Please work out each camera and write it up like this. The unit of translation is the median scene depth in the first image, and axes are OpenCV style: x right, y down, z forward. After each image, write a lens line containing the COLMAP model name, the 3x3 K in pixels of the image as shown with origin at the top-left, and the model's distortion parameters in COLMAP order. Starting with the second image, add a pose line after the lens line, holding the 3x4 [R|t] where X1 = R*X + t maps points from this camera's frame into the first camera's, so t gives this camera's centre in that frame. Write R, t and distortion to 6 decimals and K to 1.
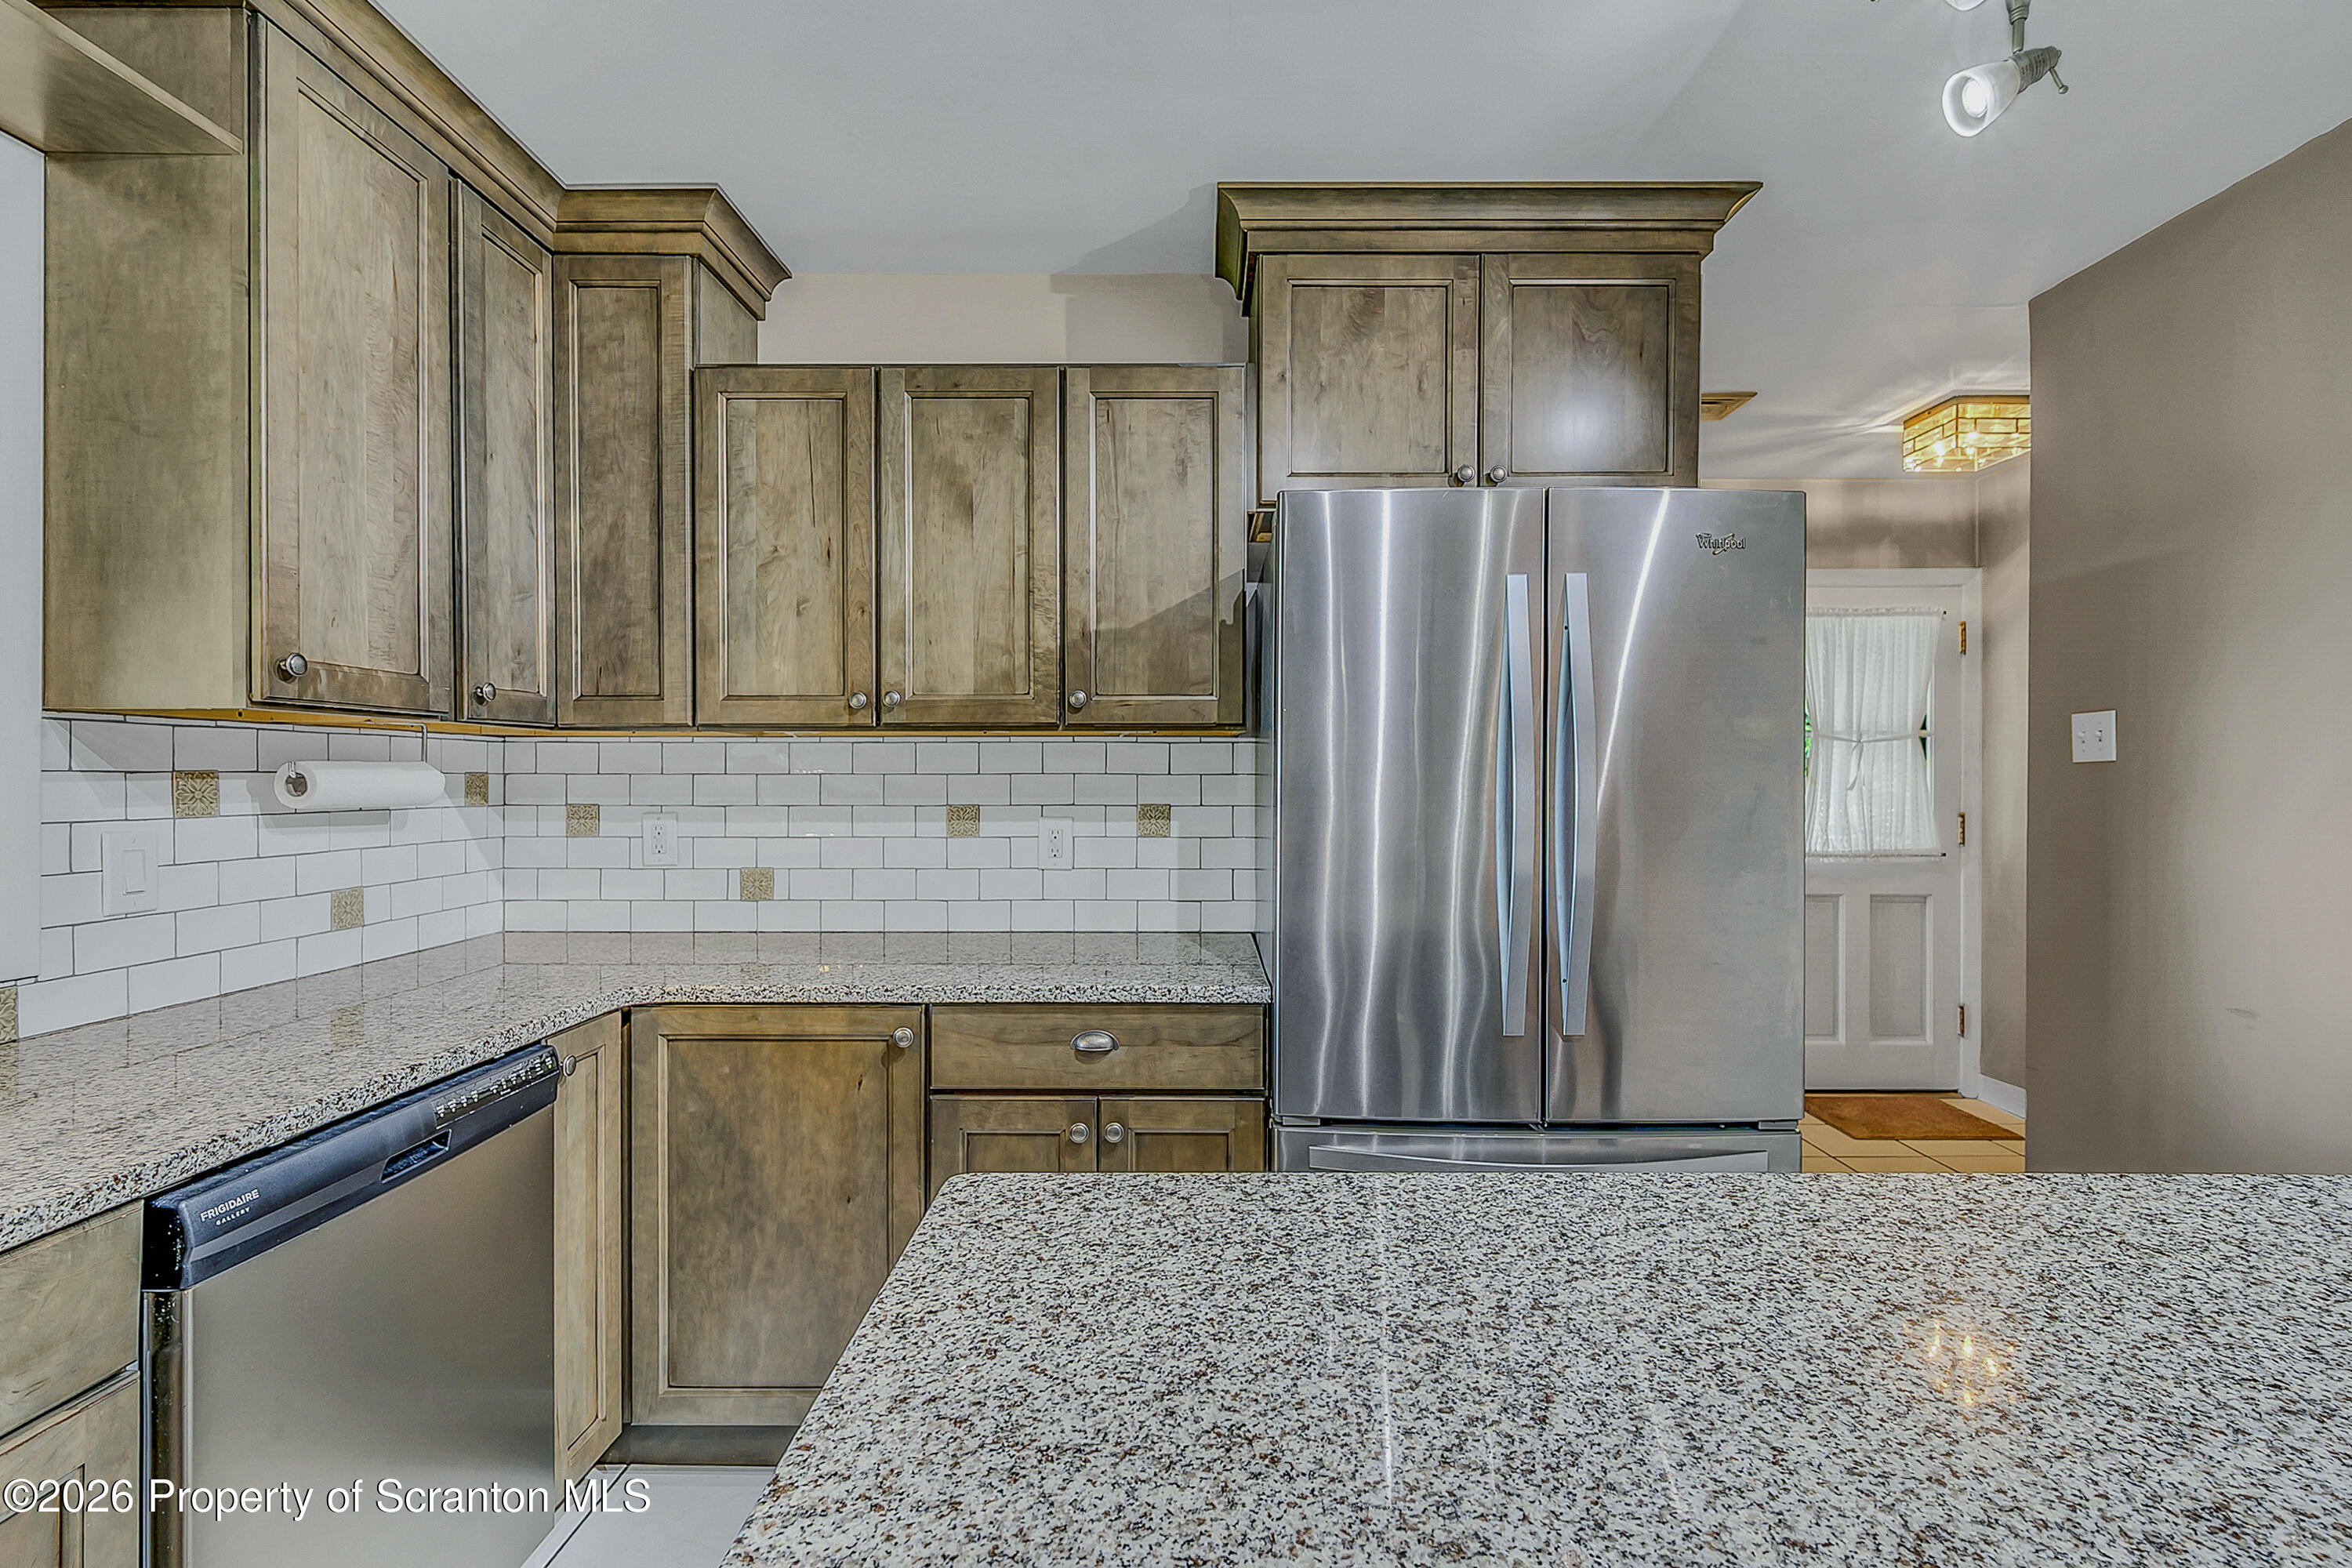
lens RADIAL K [[1065.3, 0, 1163.4], [0, 1065.3, 784.9], [0, 0, 1]] dist [0.006583, -0.001821]
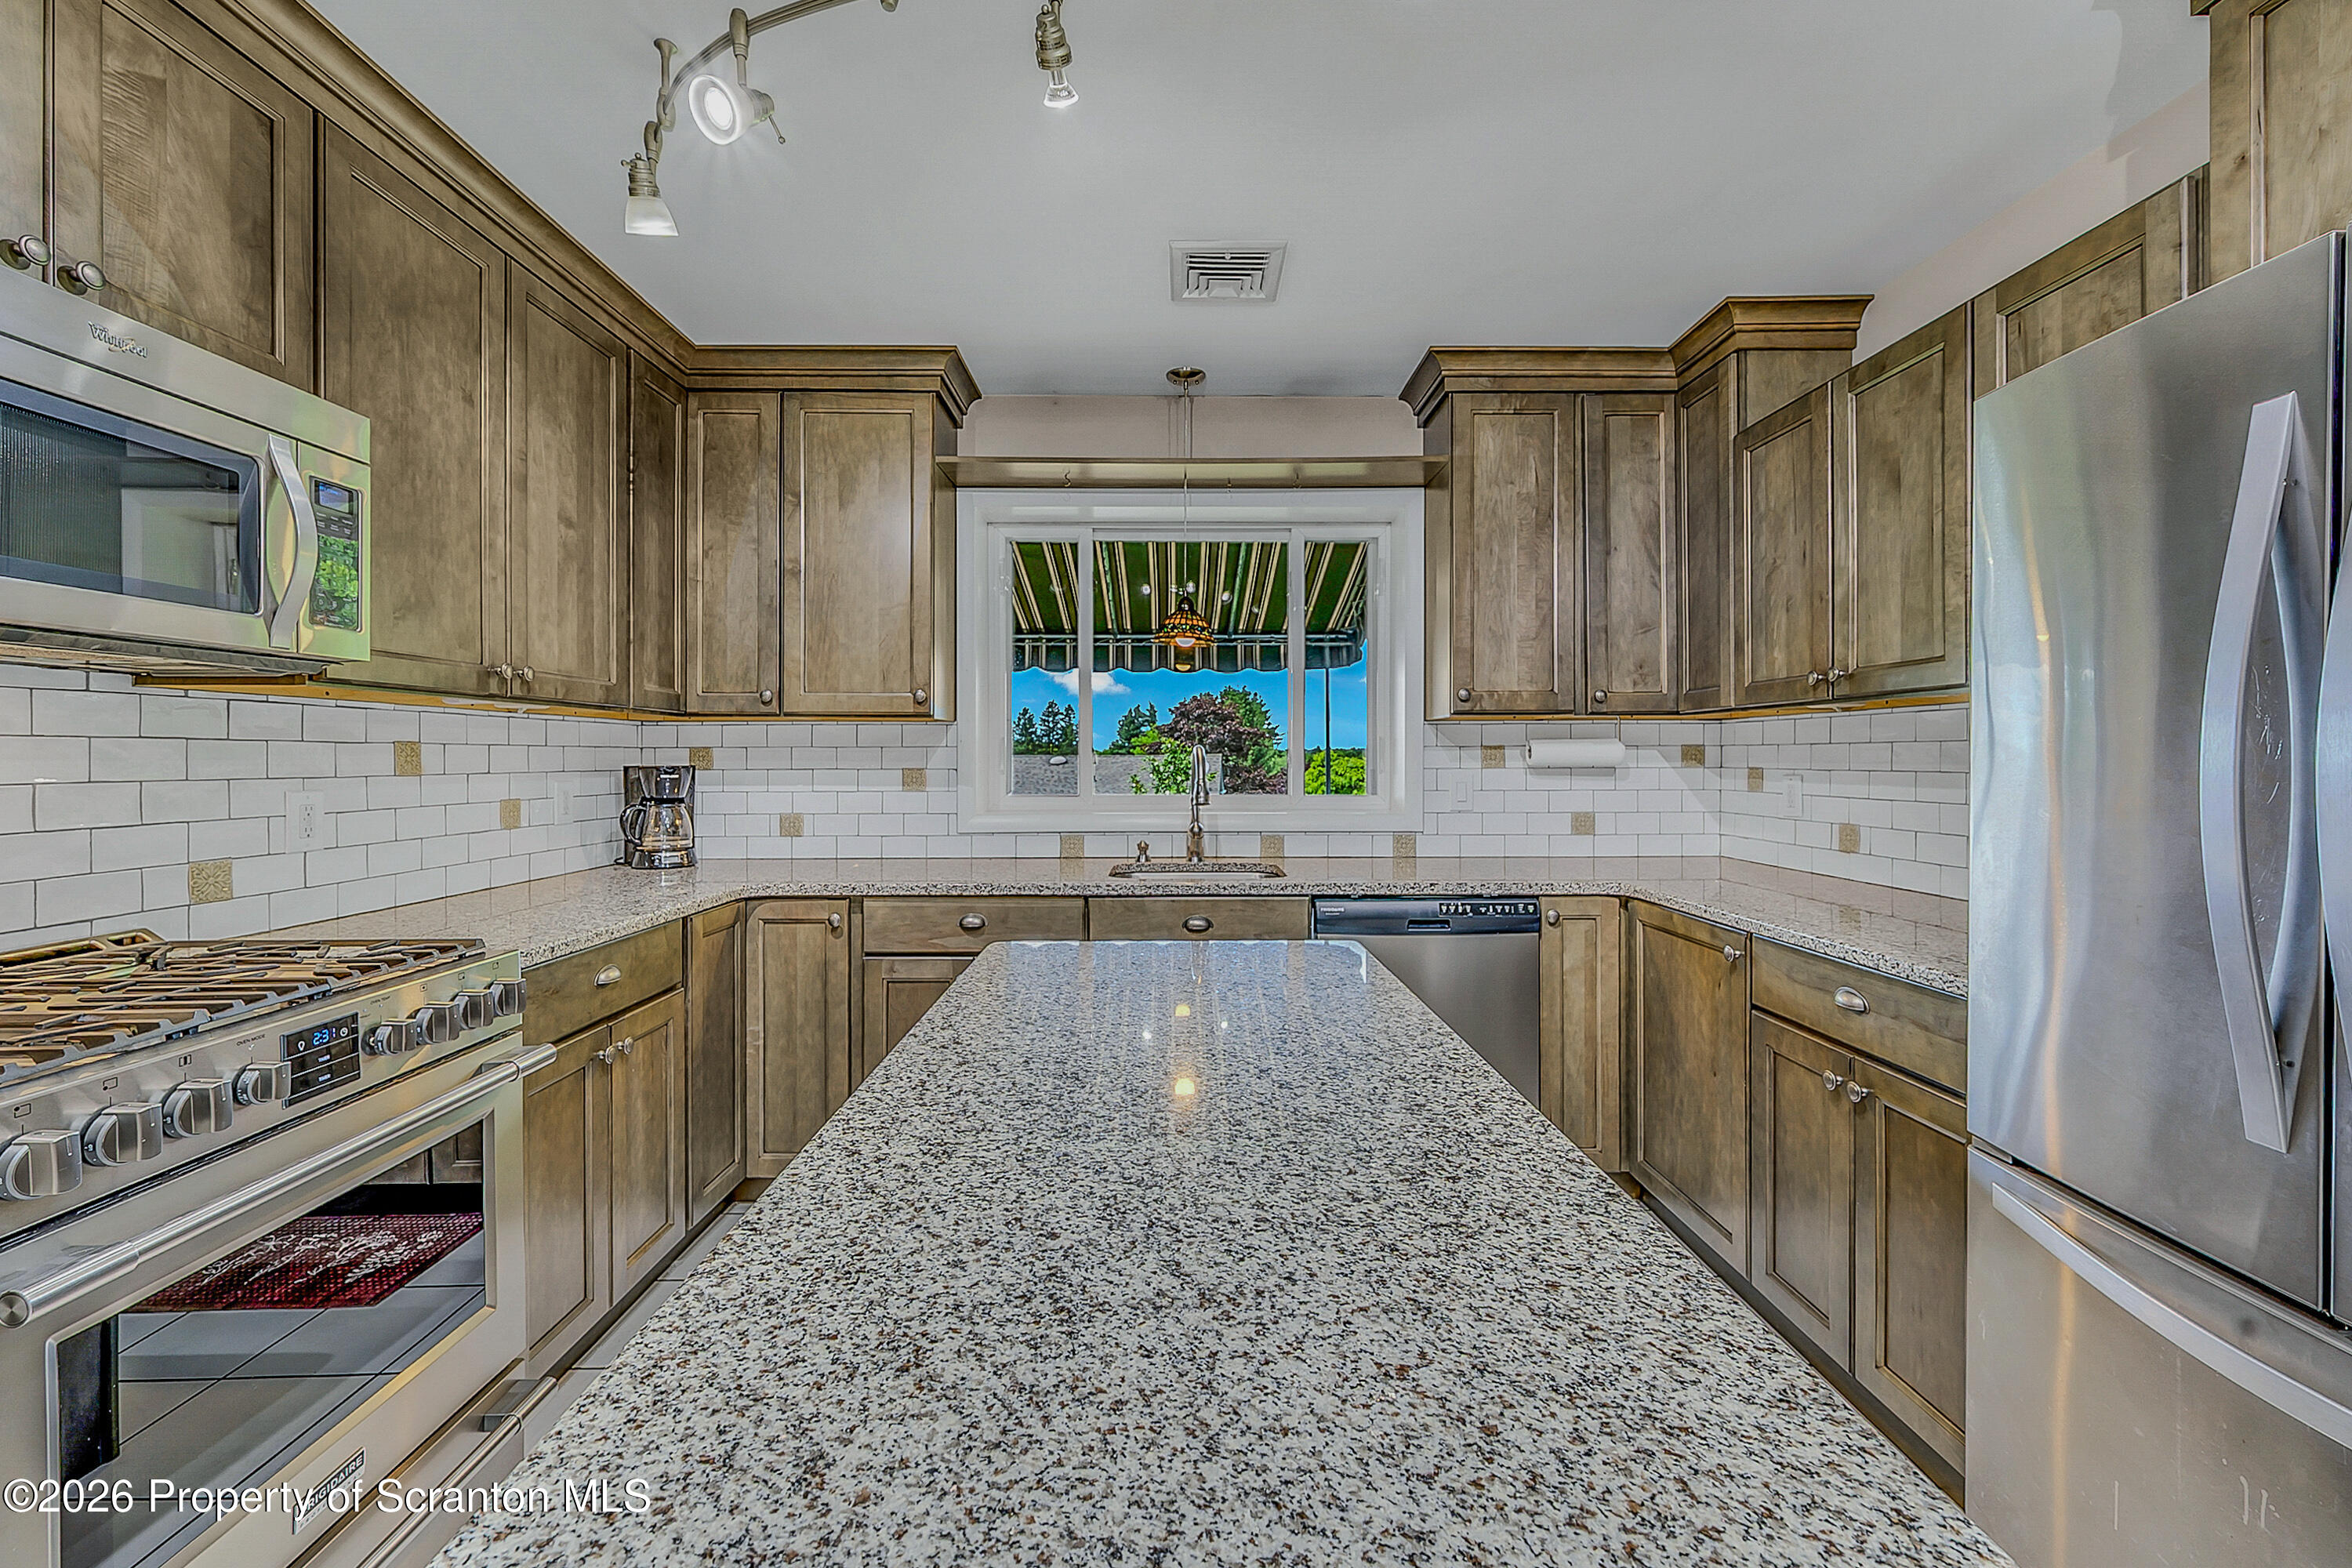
lens RADIAL K [[949.9, 0, 1182.8], [0, 949.9, 765.5], [0, 0, 1]] dist [0.003280, -0.000863]
pose [[0.010251, 0.007774, -0.999917, 0.742816], [-0.004186, 0.999961, 0.007732, 0.010733], [0.999939, 0.004107, 0.010284, 0.309409]]
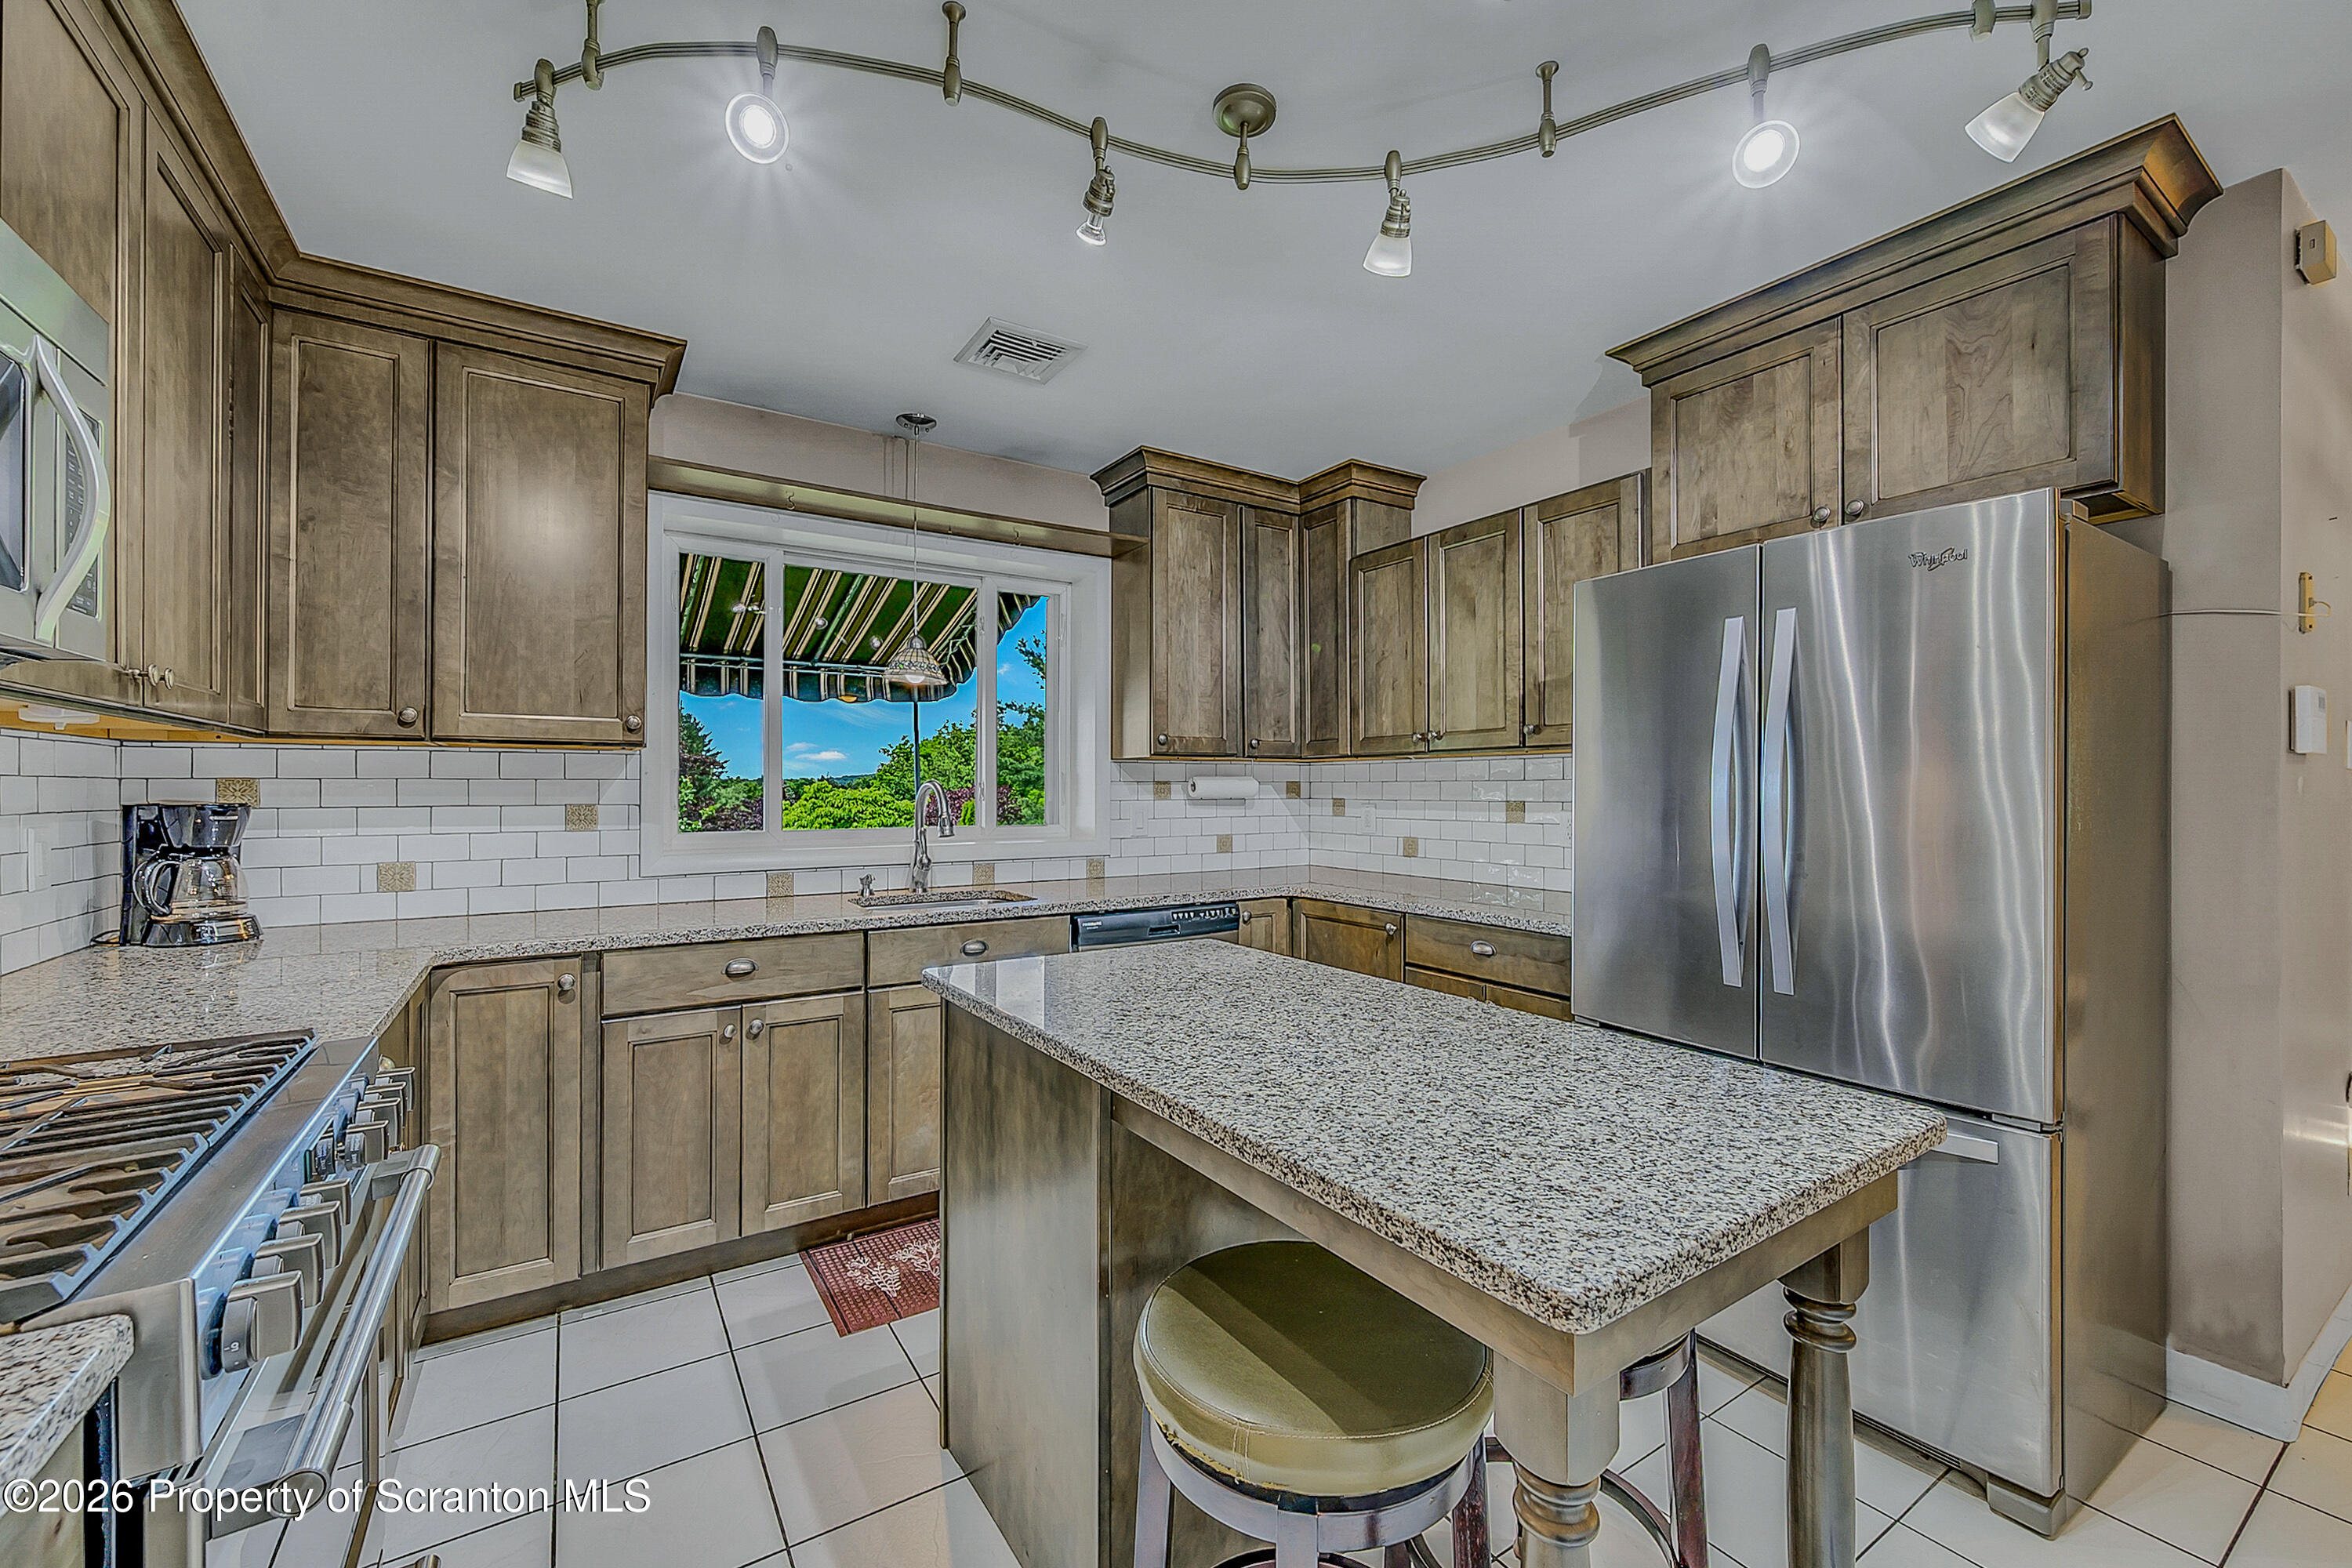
lens RADIAL K [[949.9, 0, 1186.3], [0, 949.9, 788.9], [0, 0, 1]] dist [0.003280, -0.000863]
pose [[0.551117, -0.000312, -0.834428, 0.771276], [-0.003650, 0.999989, -0.002785, 0.008420], [0.834420, 0.004580, 0.551110, -0.130459]]
